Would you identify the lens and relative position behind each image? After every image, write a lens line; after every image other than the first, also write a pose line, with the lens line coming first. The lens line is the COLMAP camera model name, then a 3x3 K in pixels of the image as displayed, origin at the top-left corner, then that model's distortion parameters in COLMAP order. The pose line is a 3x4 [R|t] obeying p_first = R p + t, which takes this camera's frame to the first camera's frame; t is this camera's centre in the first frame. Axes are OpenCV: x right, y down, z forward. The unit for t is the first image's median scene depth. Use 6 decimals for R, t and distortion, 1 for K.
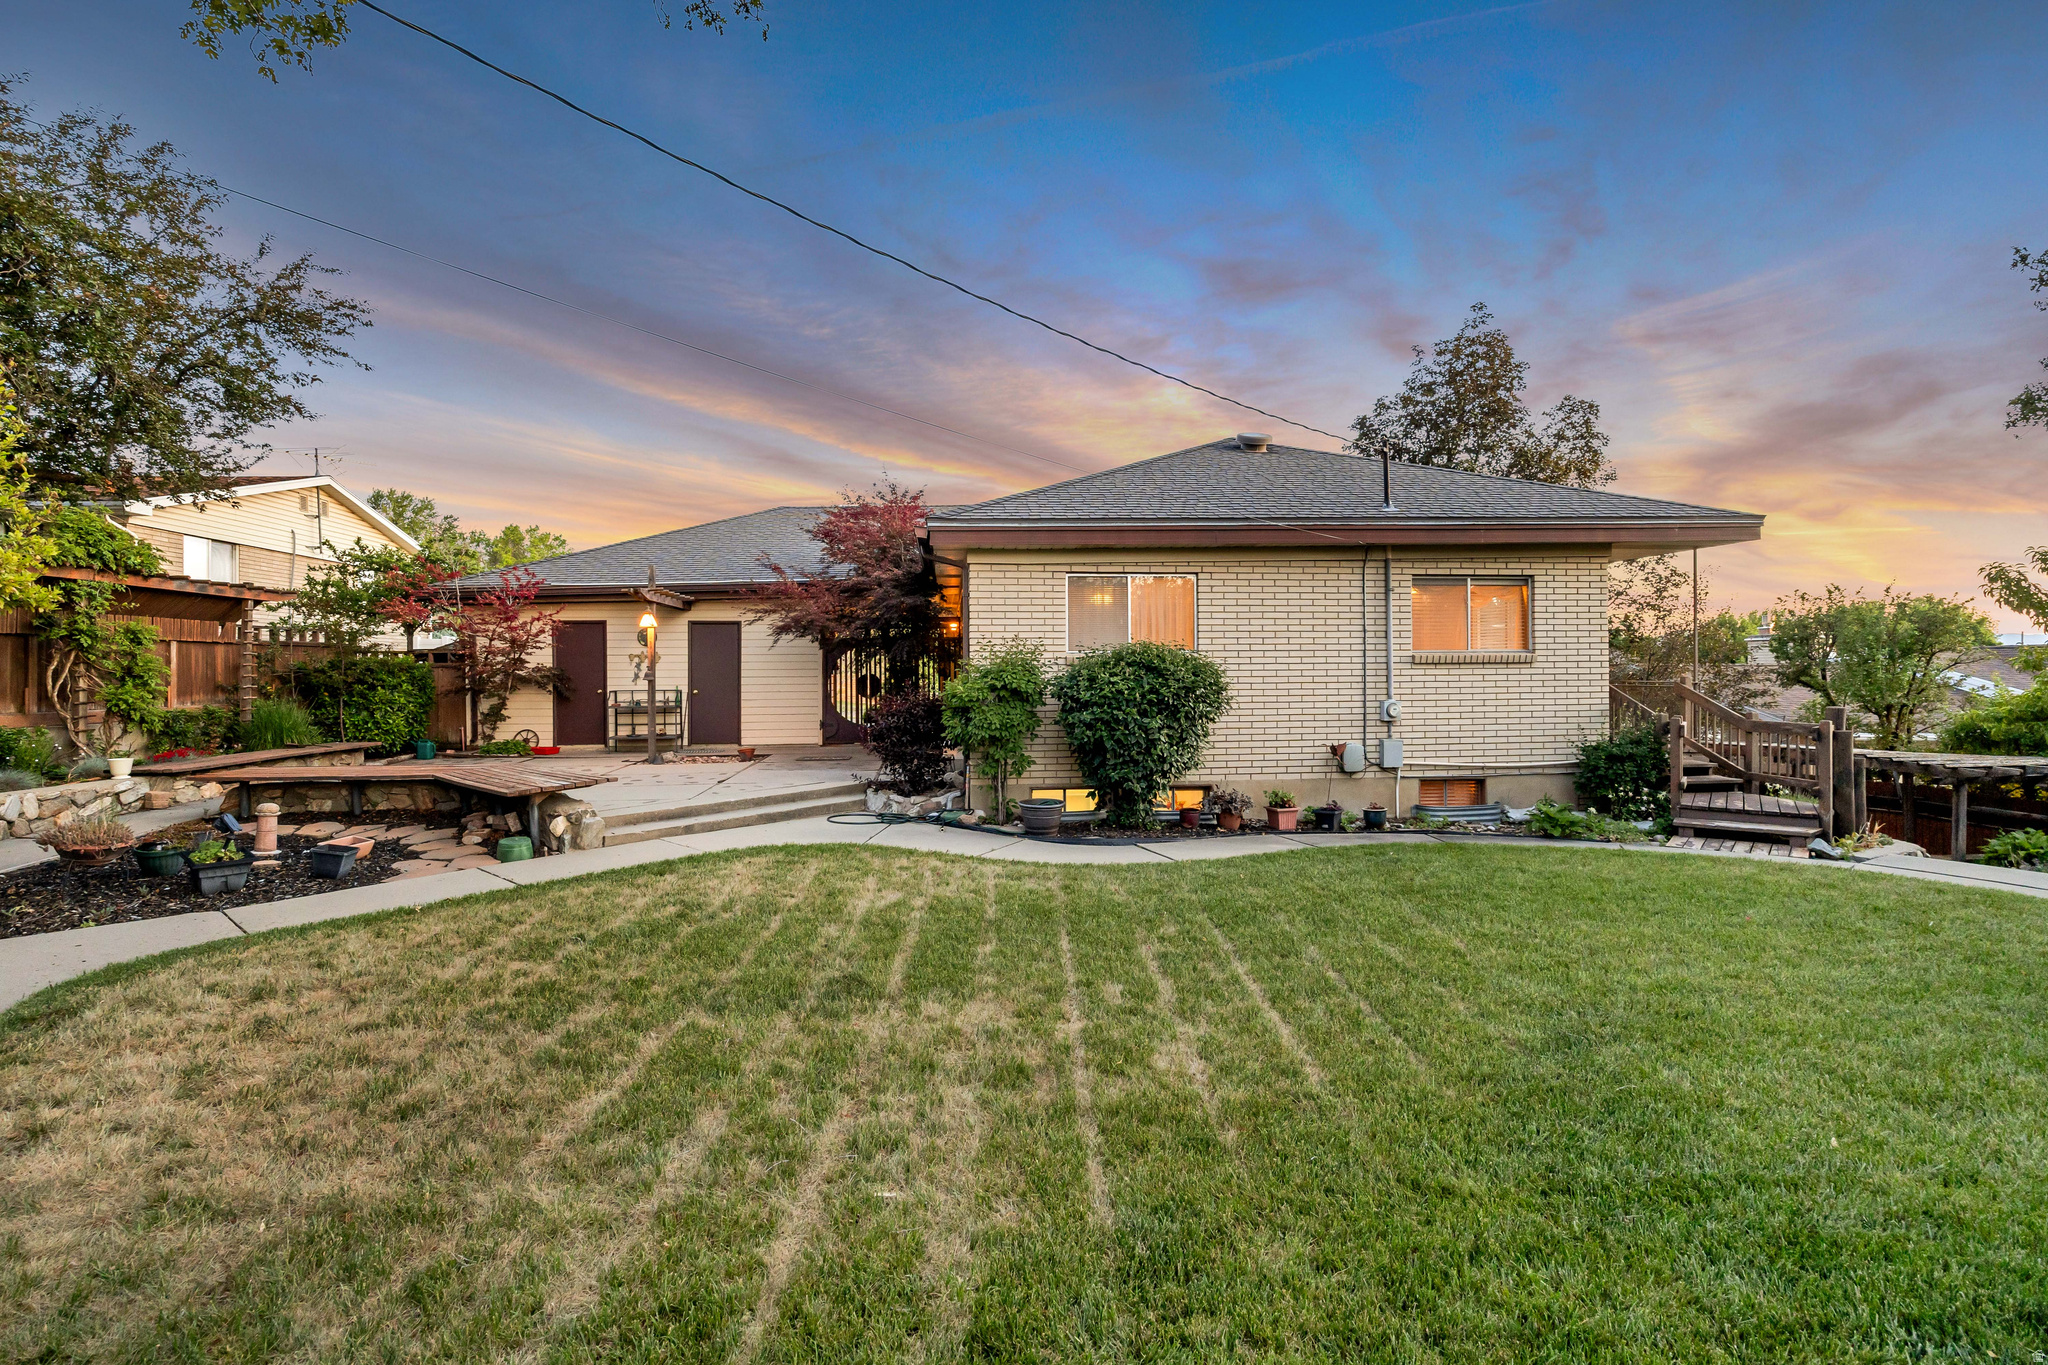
lens RADIAL K [[911.0, 0, 1021.4], [0, 911.0, 674.2], [0, 0, 1]] dist [-0.010826, -0.000126]
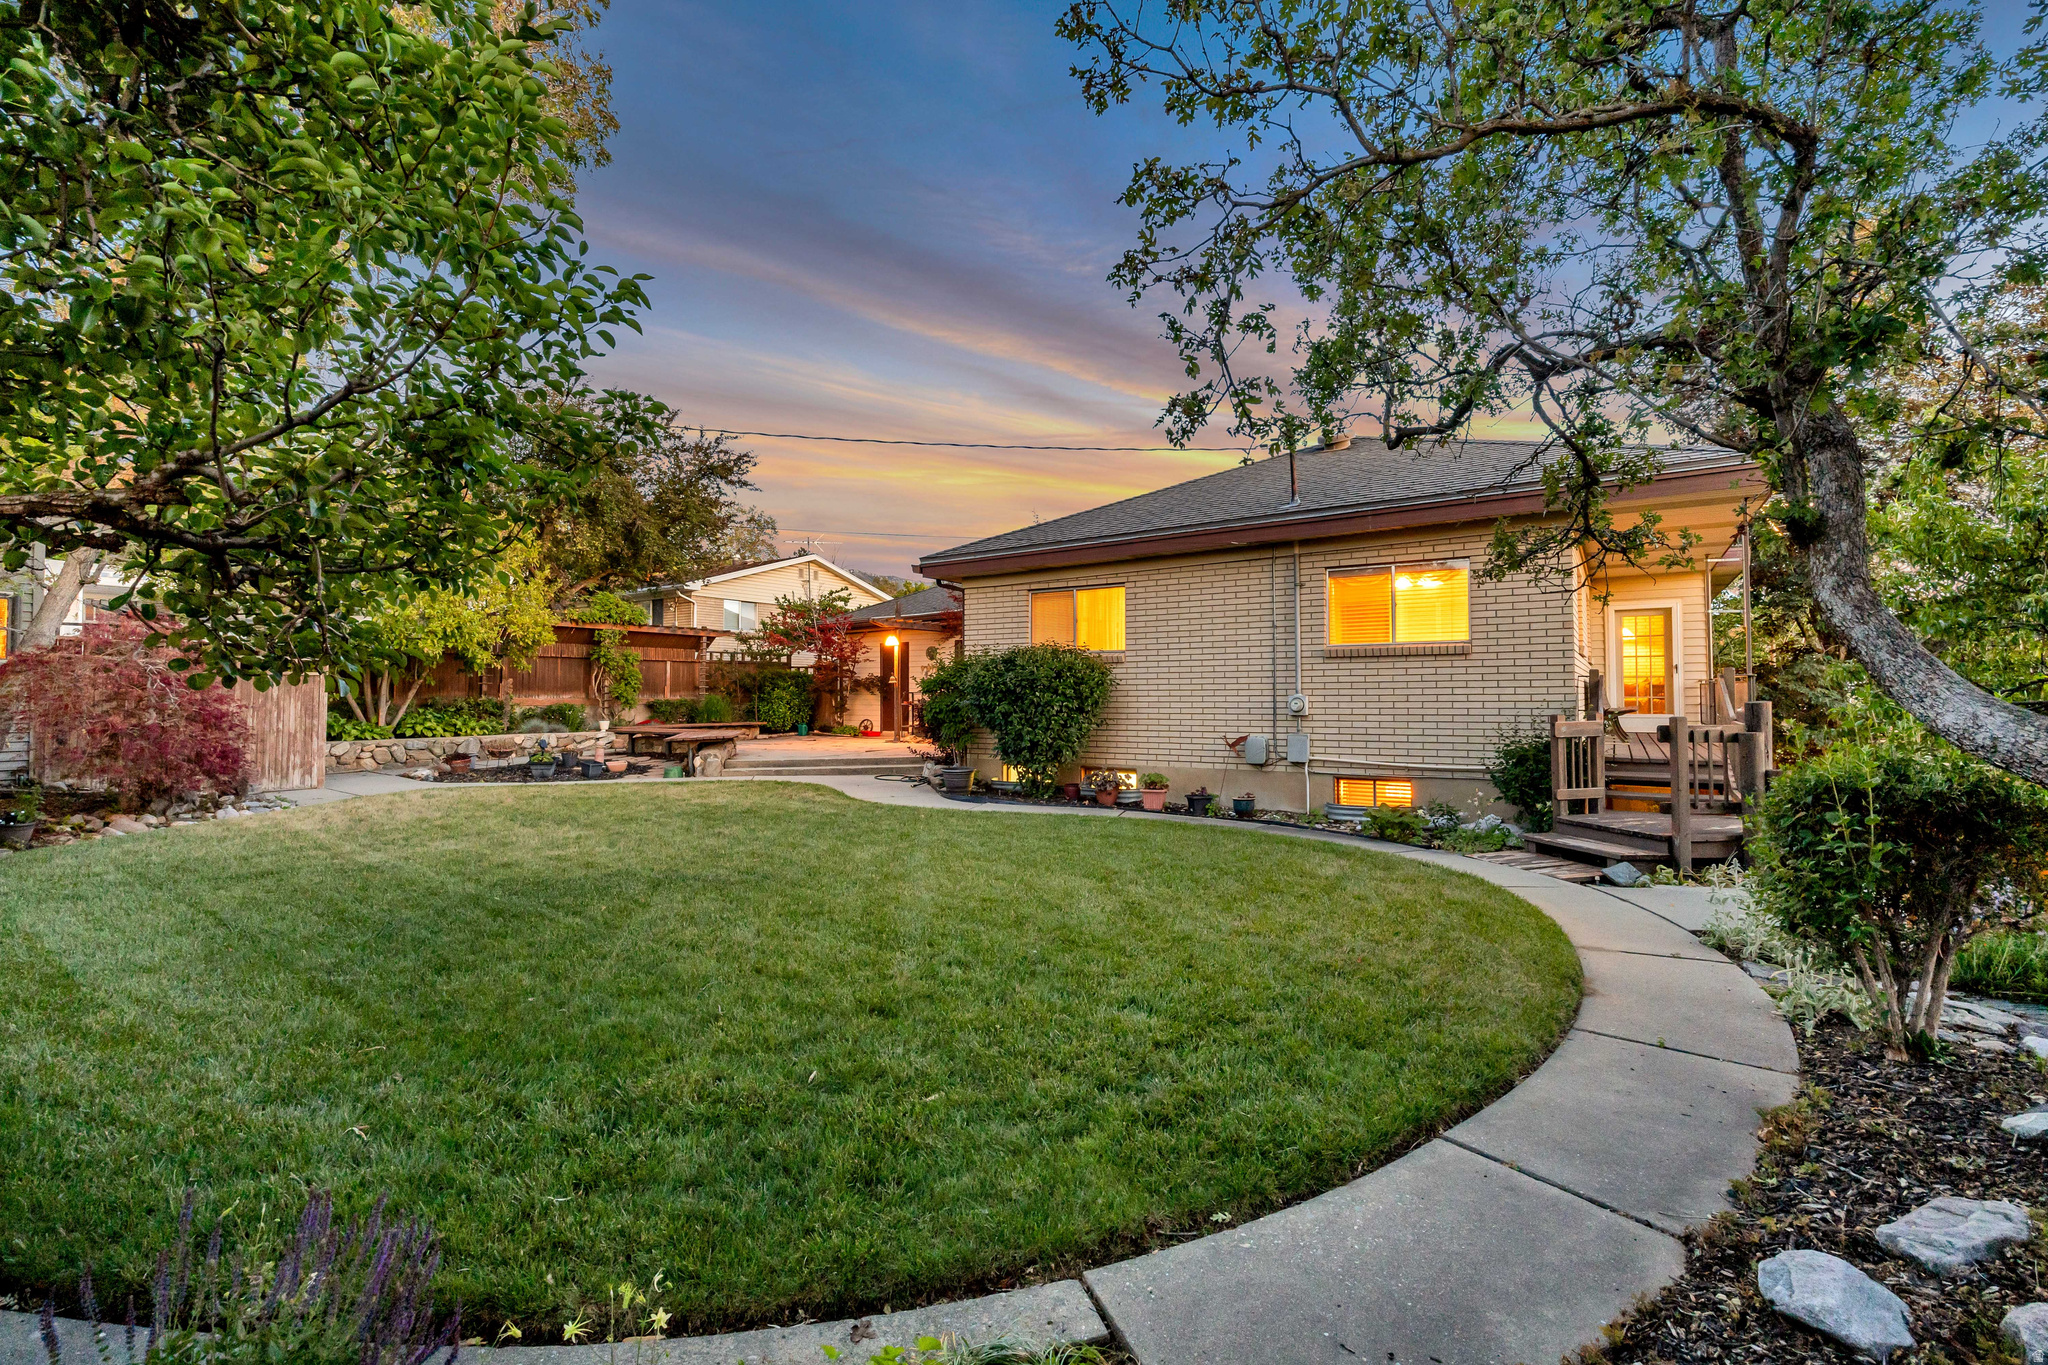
lens RADIAL K [[907.5, 0, 1021.9], [0, 907.5, 675.3], [0, 0, 1]] dist [-0.011957, 0.000137]
pose [[0.786629, -0.010124, -0.617343, 0.825973], [-0.003602, 0.999773, -0.020984, 0.030753], [0.617416, 0.018730, 0.786414, 0.028608]]
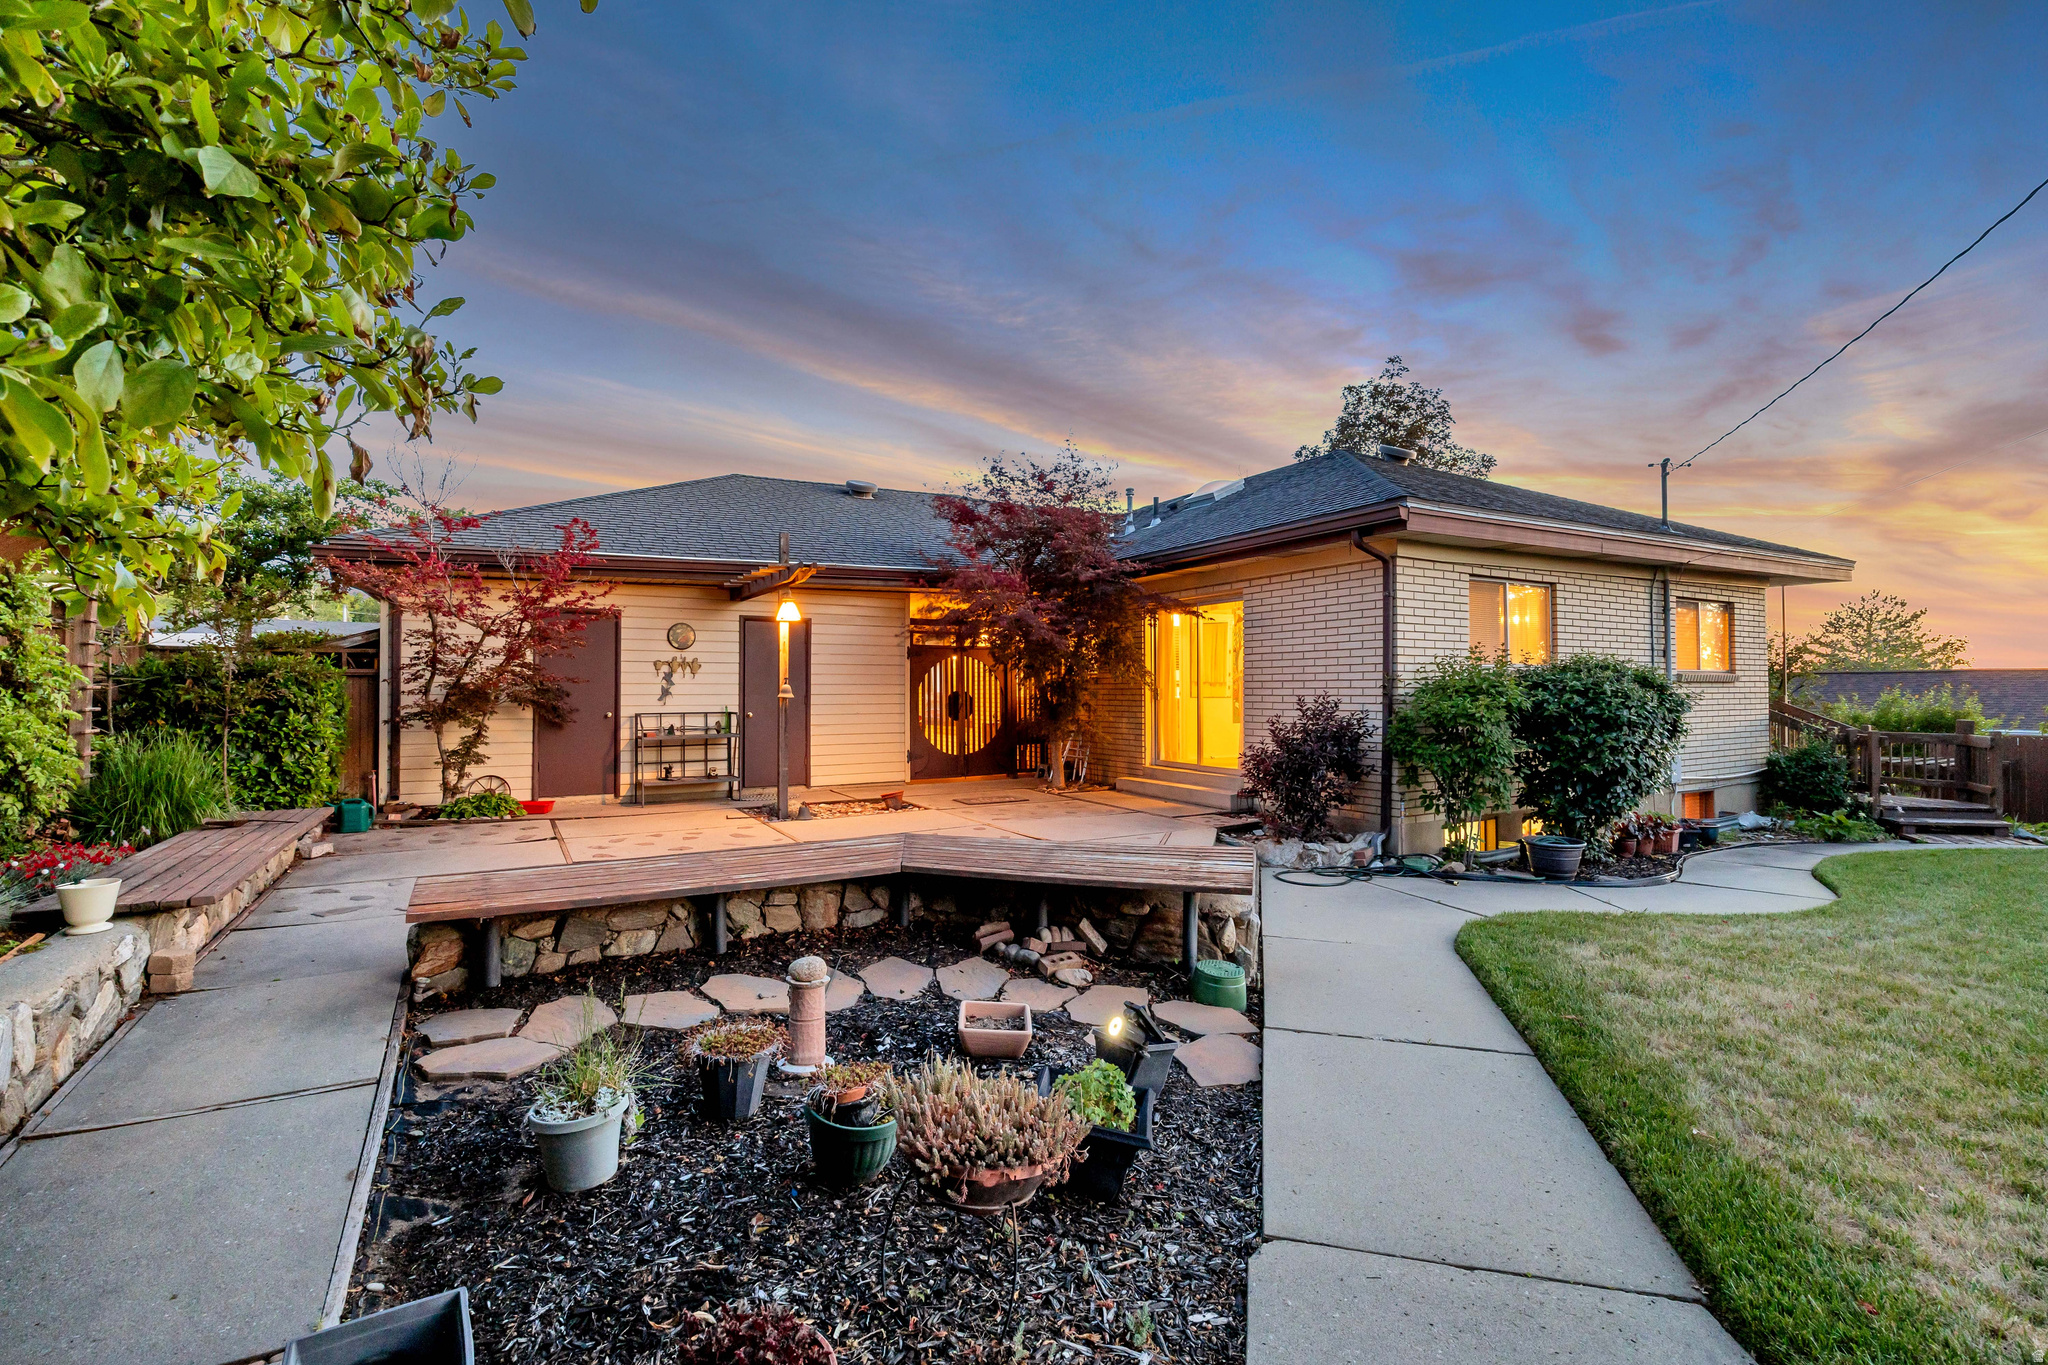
lens RADIAL K [[907.5, 0, 1021.9], [0, 907.5, 675.3], [0, 0, 1]] dist [-0.011957, 0.000137]
pose [[0.909015, 0.012514, 0.416576, -0.721187], [-0.003454, 0.999741, -0.022496, 0.005634], [-0.416750, 0.019011, 0.908822, 0.407866]]
